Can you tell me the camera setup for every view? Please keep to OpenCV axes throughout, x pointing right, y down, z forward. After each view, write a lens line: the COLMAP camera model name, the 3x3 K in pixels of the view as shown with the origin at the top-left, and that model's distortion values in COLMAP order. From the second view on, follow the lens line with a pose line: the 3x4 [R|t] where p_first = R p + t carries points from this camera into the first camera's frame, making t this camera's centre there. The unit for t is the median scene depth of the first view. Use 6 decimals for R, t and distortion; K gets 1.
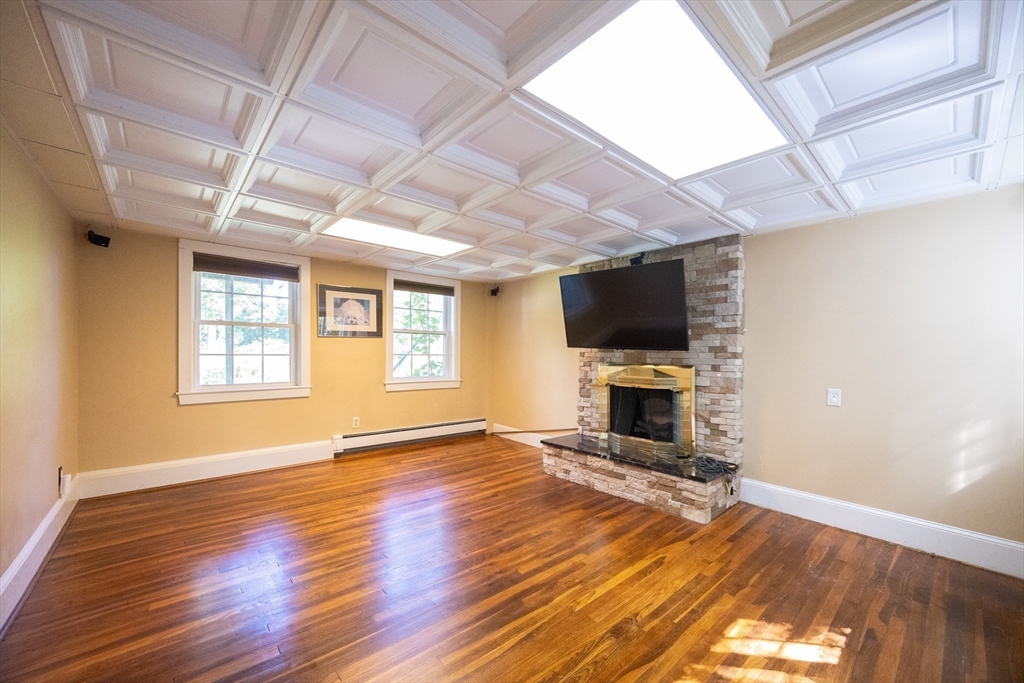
lens RADIAL K [[399.3, 0, 512.7], [0, 399.3, 360.6], [0, 0, 1]] dist [-0.011083, -0.000056]
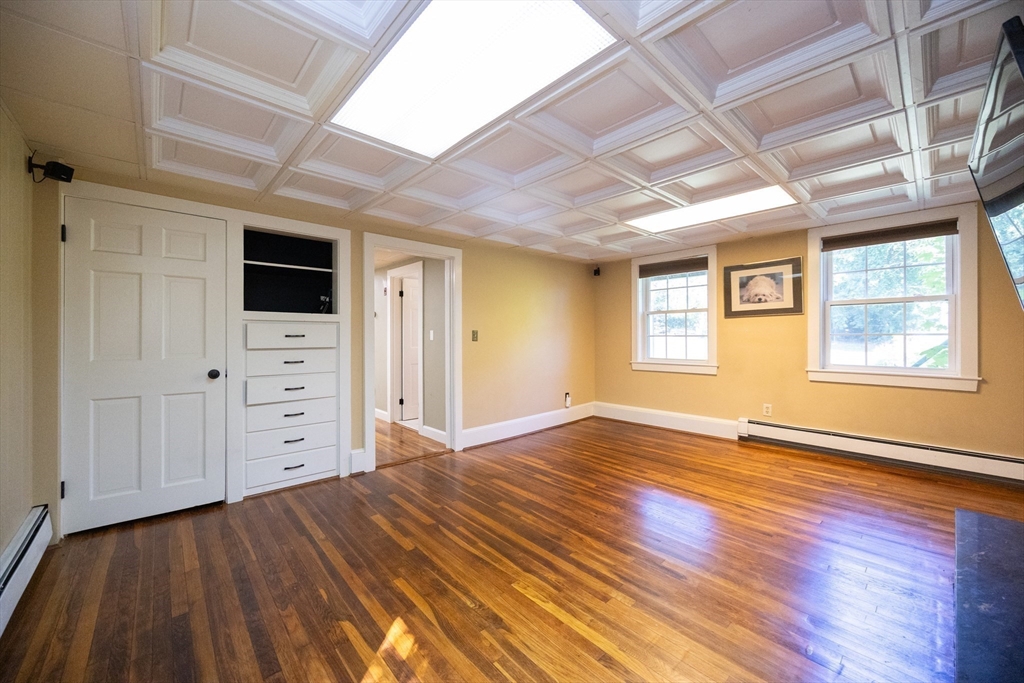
lens RADIAL K [[390.8, 0, 516.1], [0, 390.8, 339.5], [0, 0, 1]] dist [-0.000935, -0.000031]
pose [[0.020847, 0.003870, -0.999775, 0.528367], [-0.008810, 0.999954, 0.003687, -0.003313], [0.999744, 0.008731, 0.020881, 0.446802]]
